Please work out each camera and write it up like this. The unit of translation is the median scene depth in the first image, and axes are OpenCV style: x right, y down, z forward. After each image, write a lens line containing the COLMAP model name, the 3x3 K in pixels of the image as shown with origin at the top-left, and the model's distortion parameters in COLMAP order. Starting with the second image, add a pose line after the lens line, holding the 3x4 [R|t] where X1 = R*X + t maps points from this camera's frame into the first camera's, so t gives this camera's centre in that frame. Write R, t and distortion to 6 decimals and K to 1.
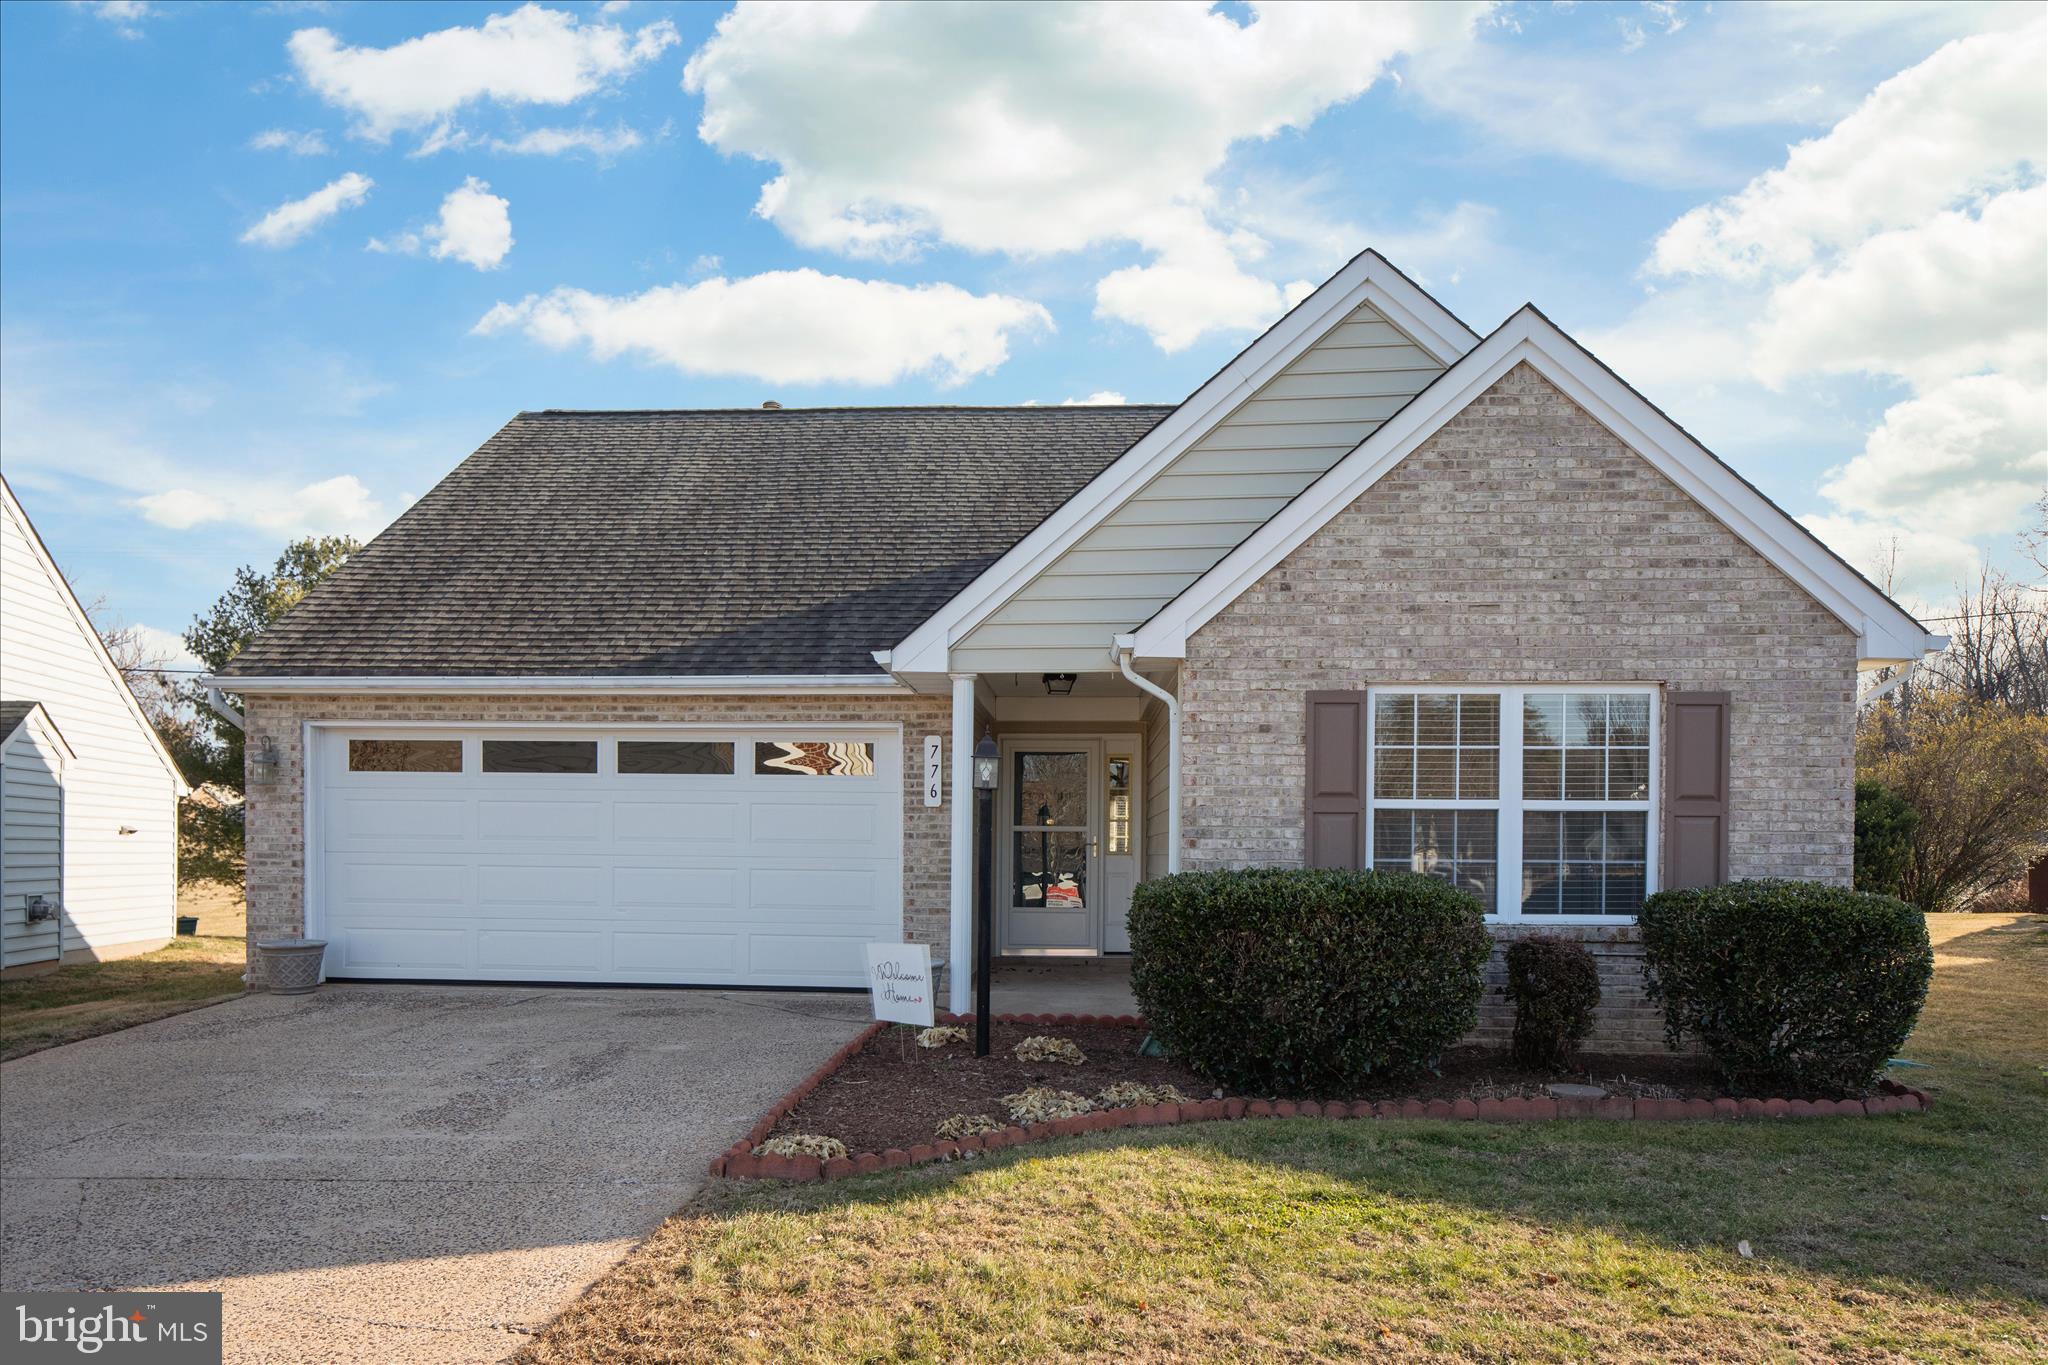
lens RADIAL K [[914.8, 0, 1069.7], [0, 914.8, 674.1], [0, 0, 1]] dist [0.000529, -0.000119]
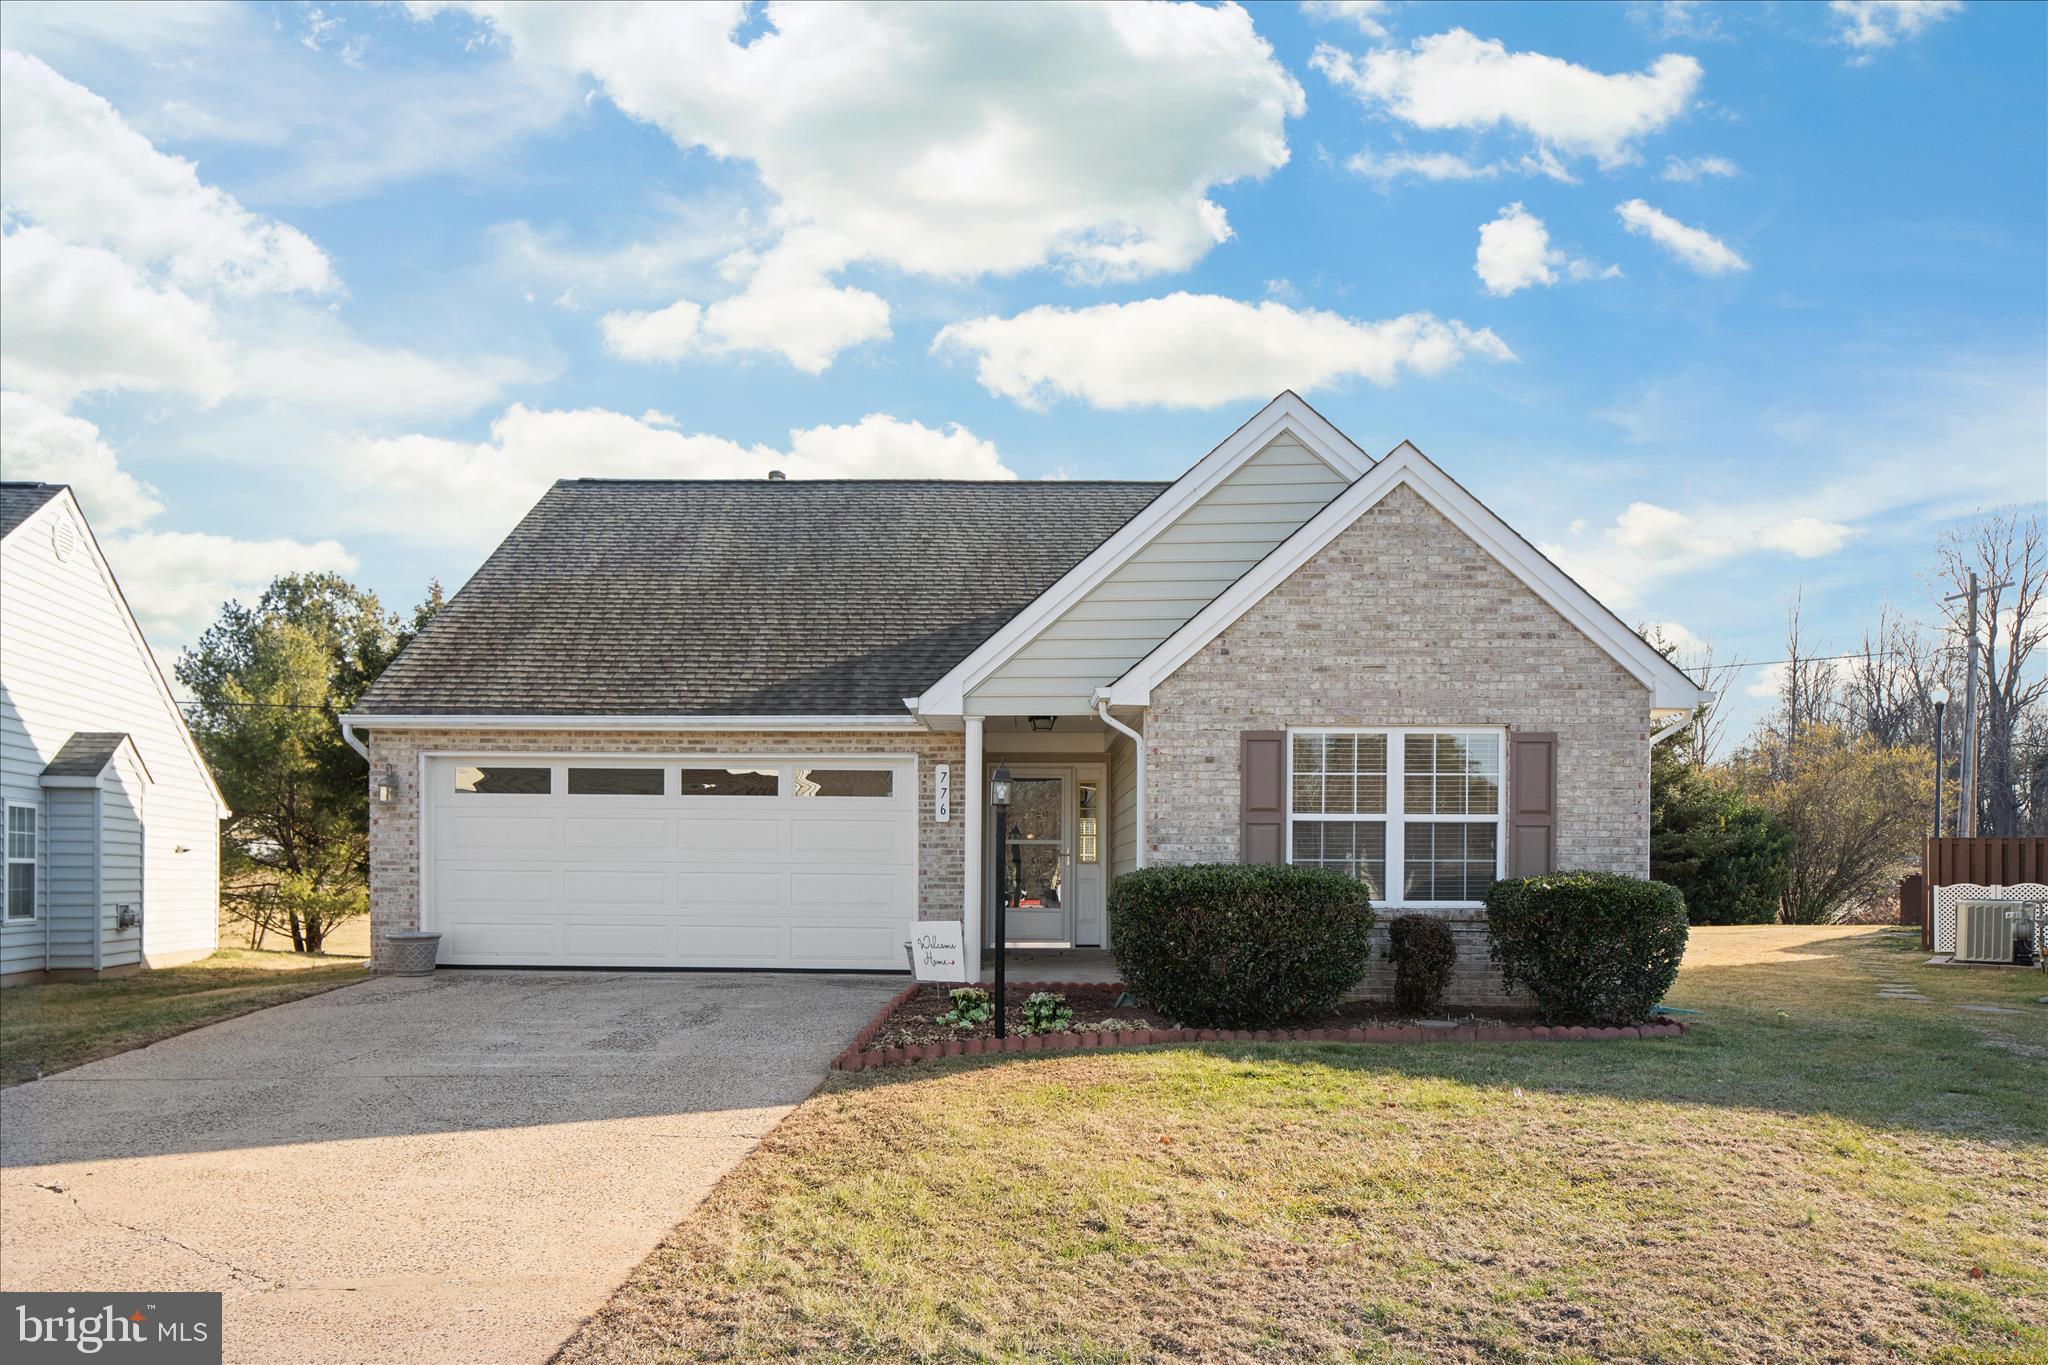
lens RADIAL K [[923.5, 0, 1026.9], [0, 923.5, 676.5], [0, 0, 1]] dist [0.002195, -0.000076]
pose [[0.999768, 0.003445, 0.021256, -0.076789], [-0.002865, 0.999624, -0.027260, -0.022442], [-0.021342, 0.027193, 0.999402, -0.318740]]
